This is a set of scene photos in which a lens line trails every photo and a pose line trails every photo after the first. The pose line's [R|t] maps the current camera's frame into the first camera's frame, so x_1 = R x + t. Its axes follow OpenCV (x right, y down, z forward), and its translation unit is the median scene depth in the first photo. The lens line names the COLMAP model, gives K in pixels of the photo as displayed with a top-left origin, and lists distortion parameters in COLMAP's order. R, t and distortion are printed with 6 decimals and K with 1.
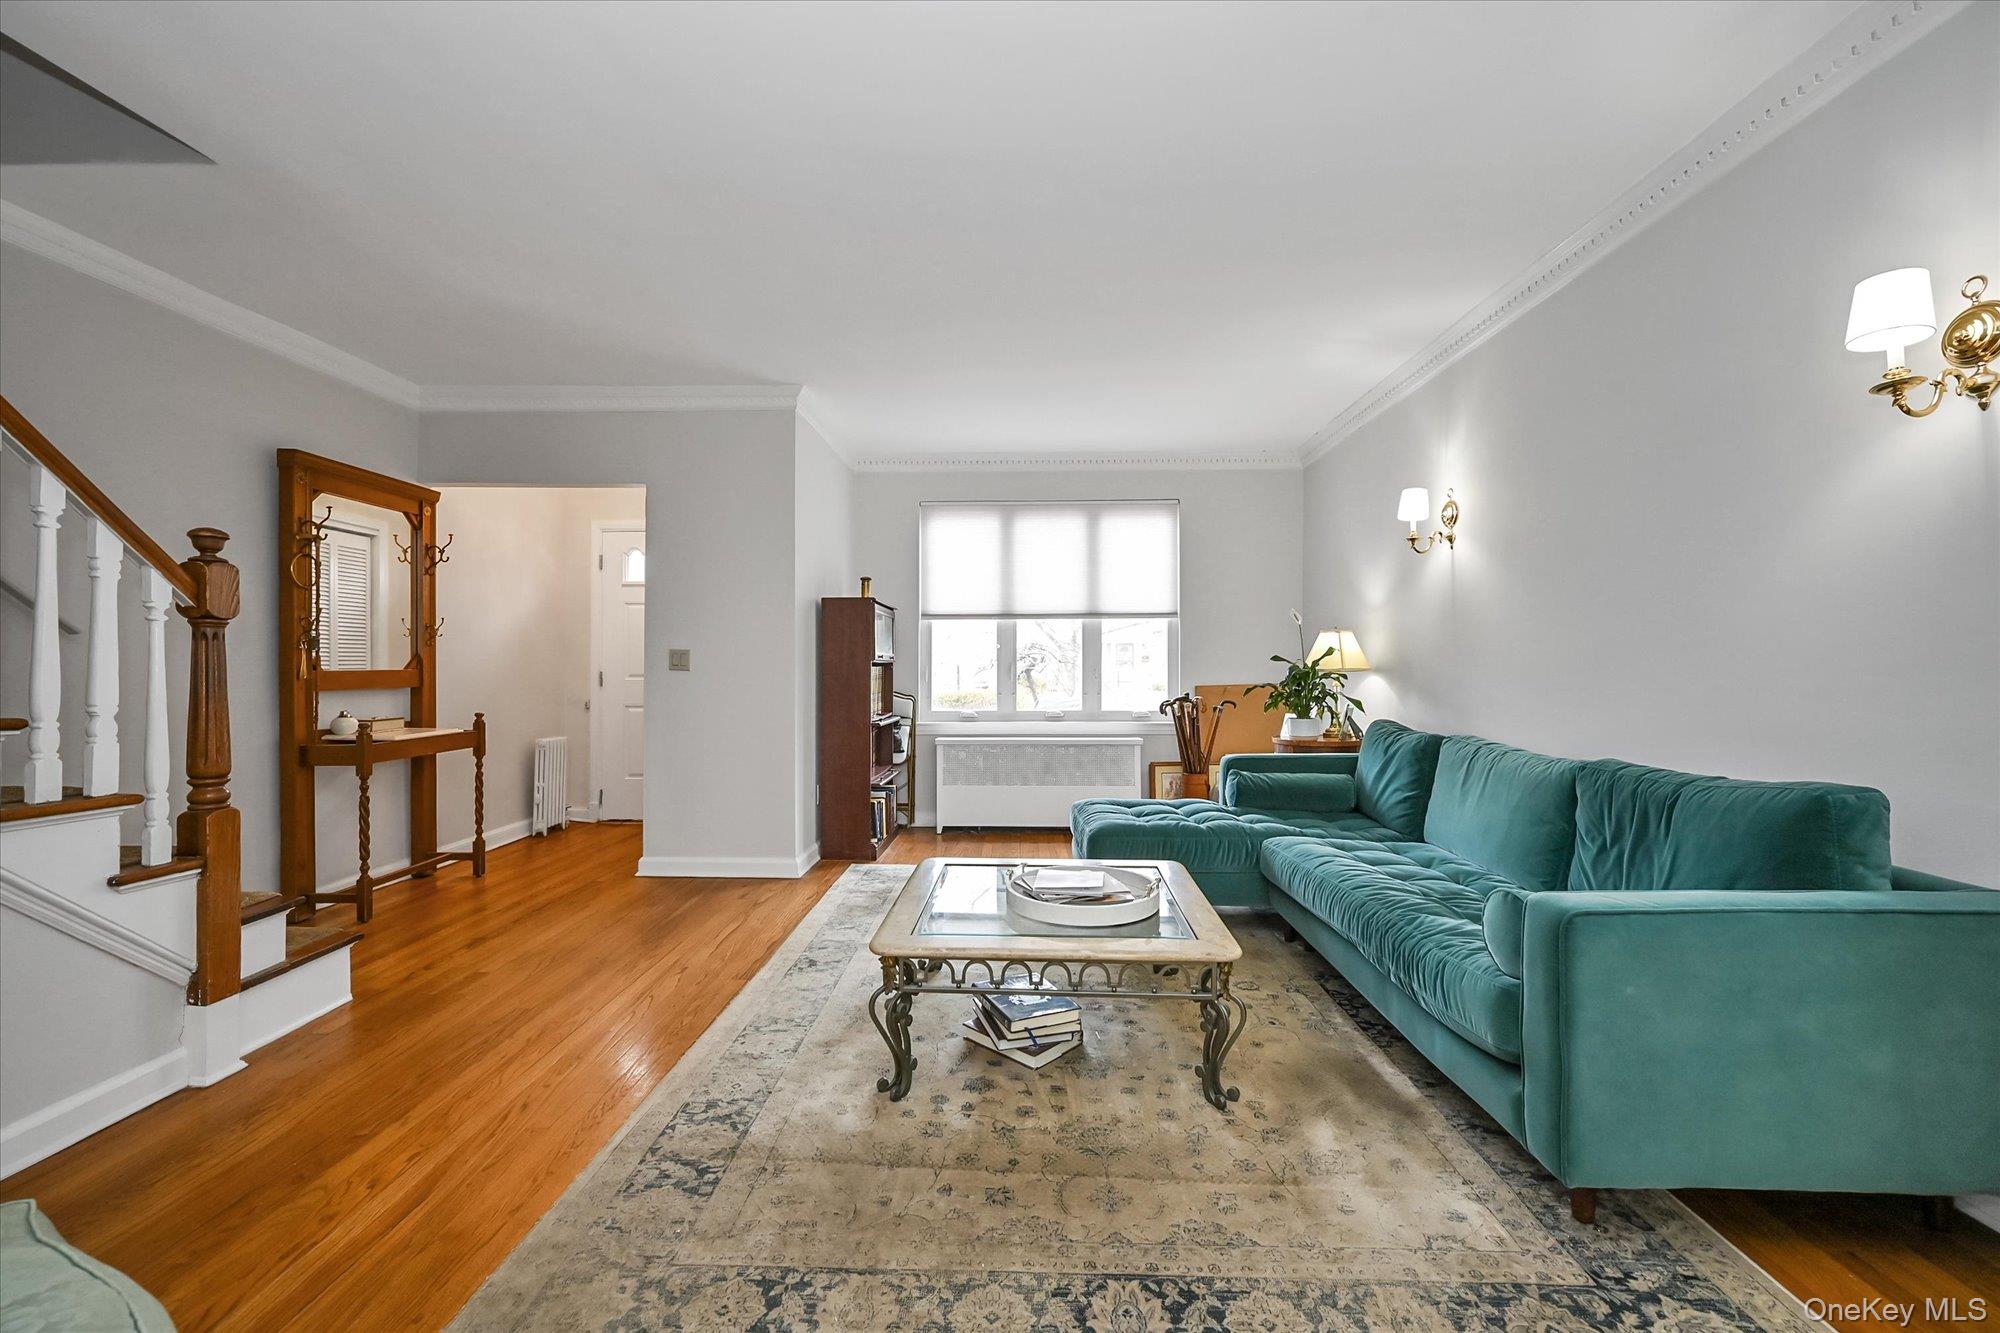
lens RADIAL K [[805.4, 0, 994.7], [0, 805.4, 653.4], [0, 0, 1]] dist [-0.001728, 0.000674]
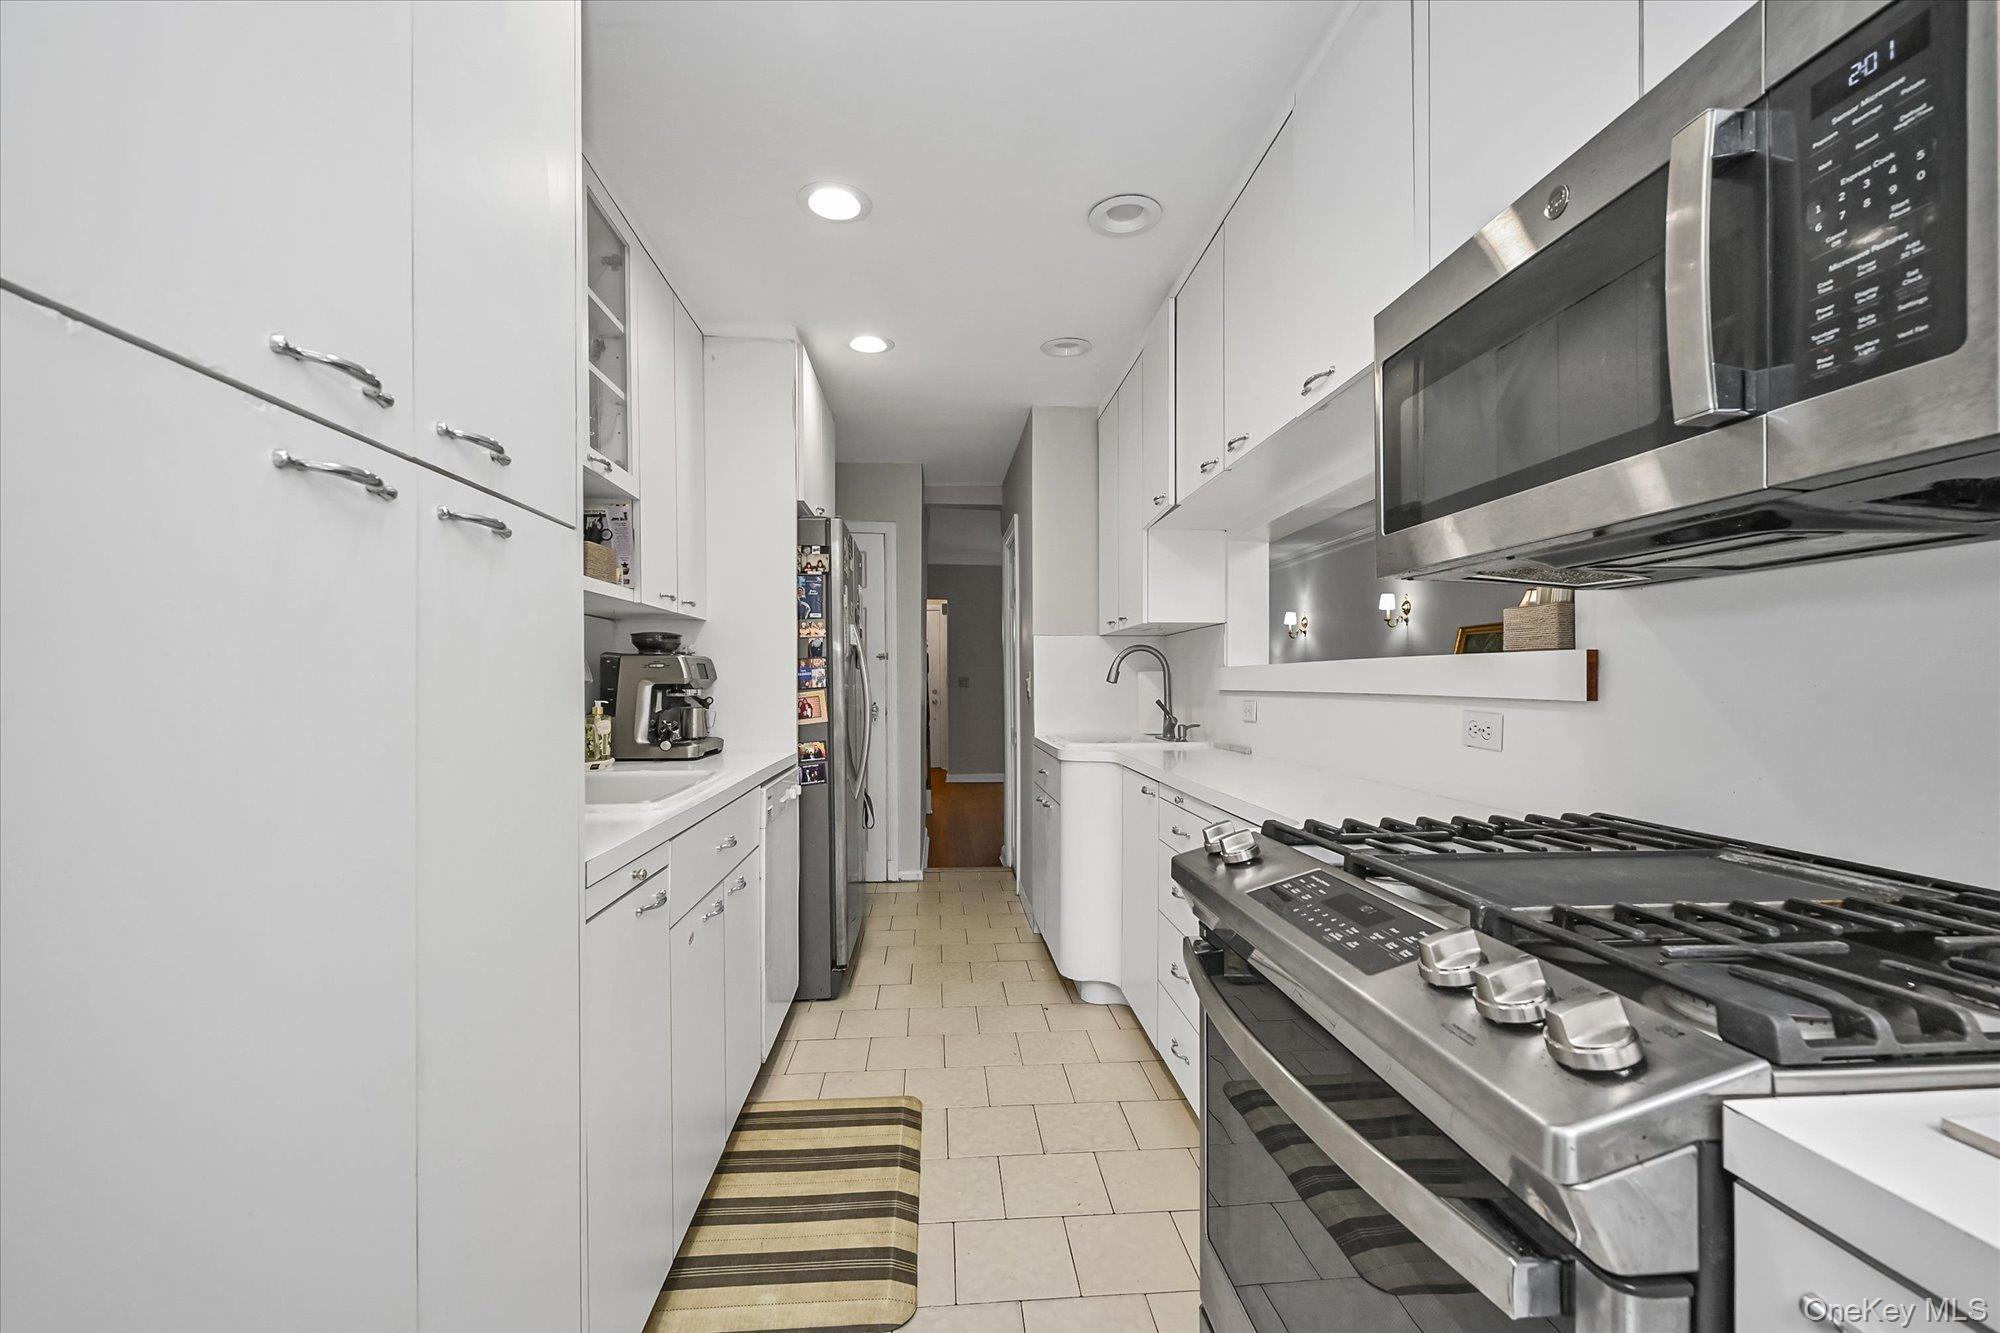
lens RADIAL K [[805.4, 0, 998.0], [0, 805.4, 682.0], [0, 0, 1]] dist [-0.001728, 0.000674]
pose [[0.994766, -0.001506, 0.102172, -0.934550], [0.000819, 0.999977, 0.006770, -0.024862], [-0.102180, -0.006651, 0.994744, -2.070187]]
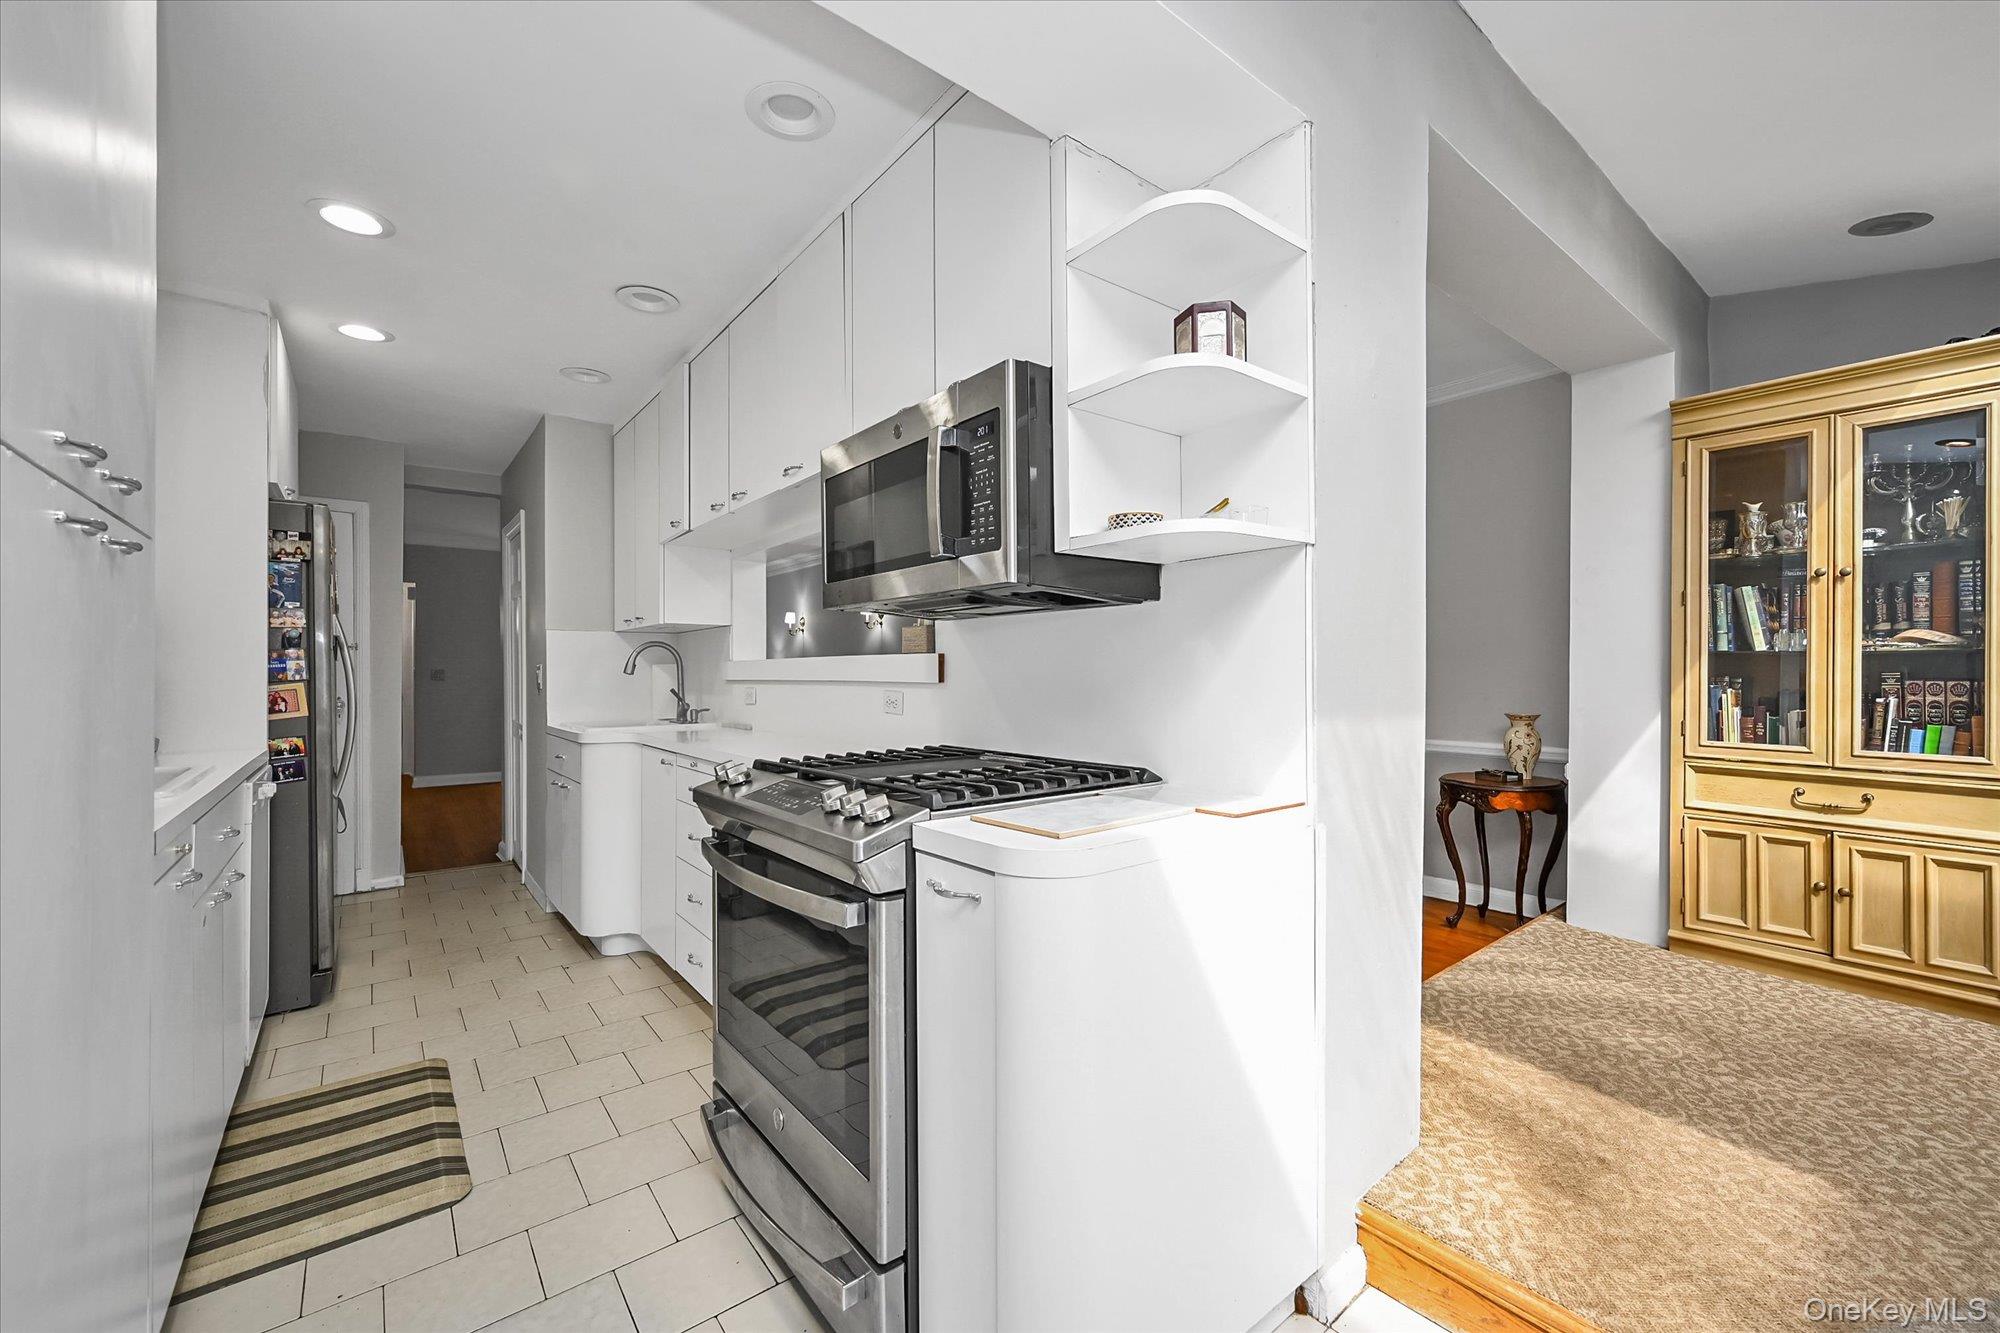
lens RADIAL K [[805.4, 0, 1009.5], [0, 805.4, 669.1], [0, 0, 1]] dist [-0.001728, 0.000674]
pose [[0.759706, -0.000726, 0.650266, -1.046101], [0.000758, 1.000000, 0.000230, -0.024145], [-0.650266, 0.000318, 0.759706, -2.361756]]
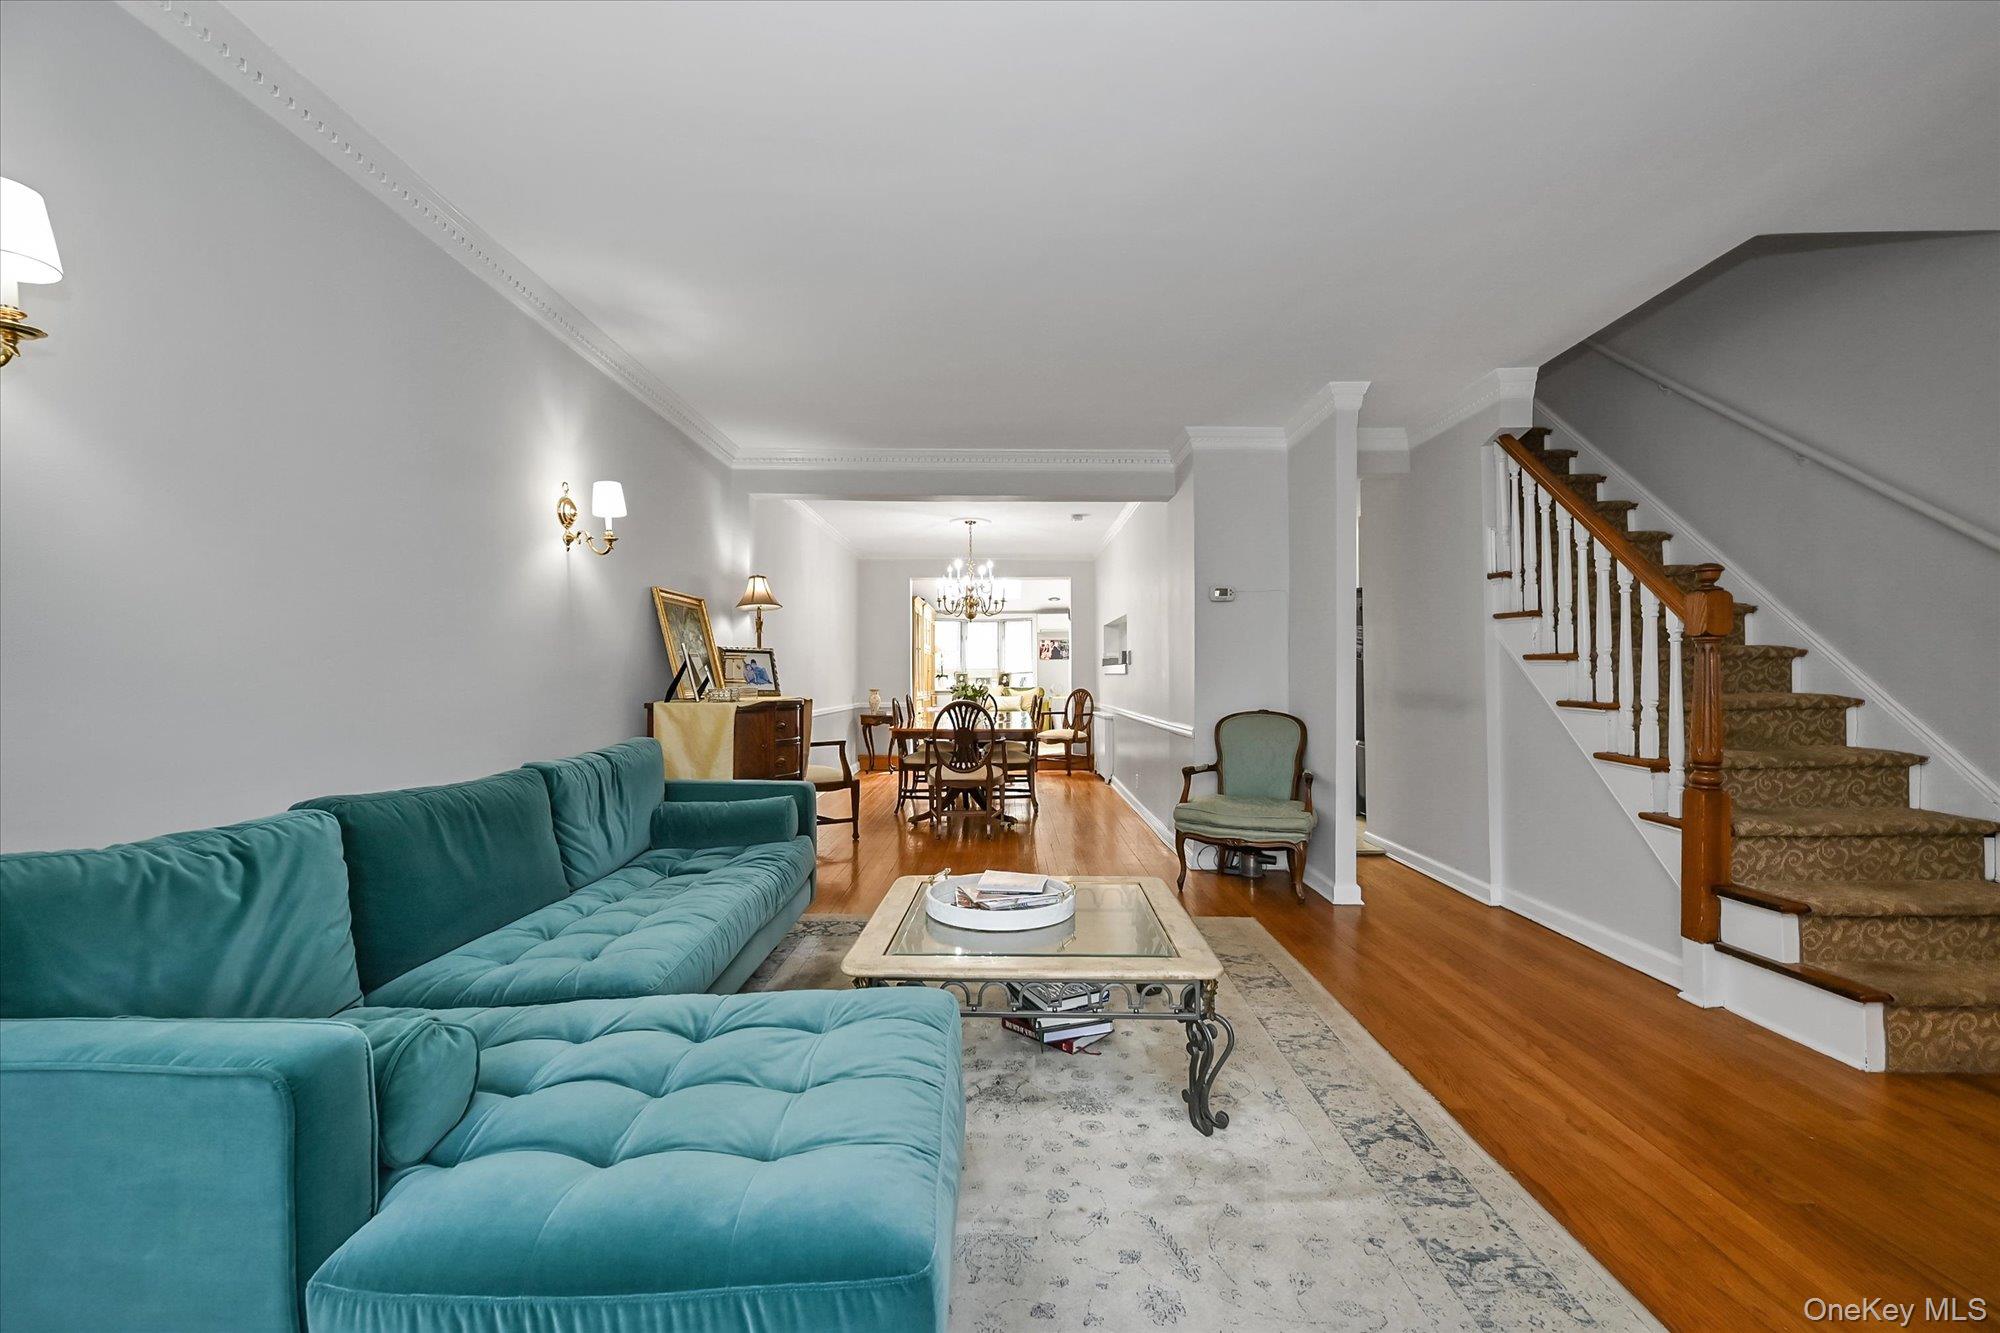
lens RADIAL K [[805.4, 0, 1001.4], [0, 805.4, 682.5], [0, 0, 1]] dist [-0.001728, 0.000674]
pose [[-0.999250, 0.010437, -0.037287, 0.142482], [0.010294, 0.999939, 0.004018, 0.011923], [0.037326, 0.003631, -0.999297, 1.993586]]
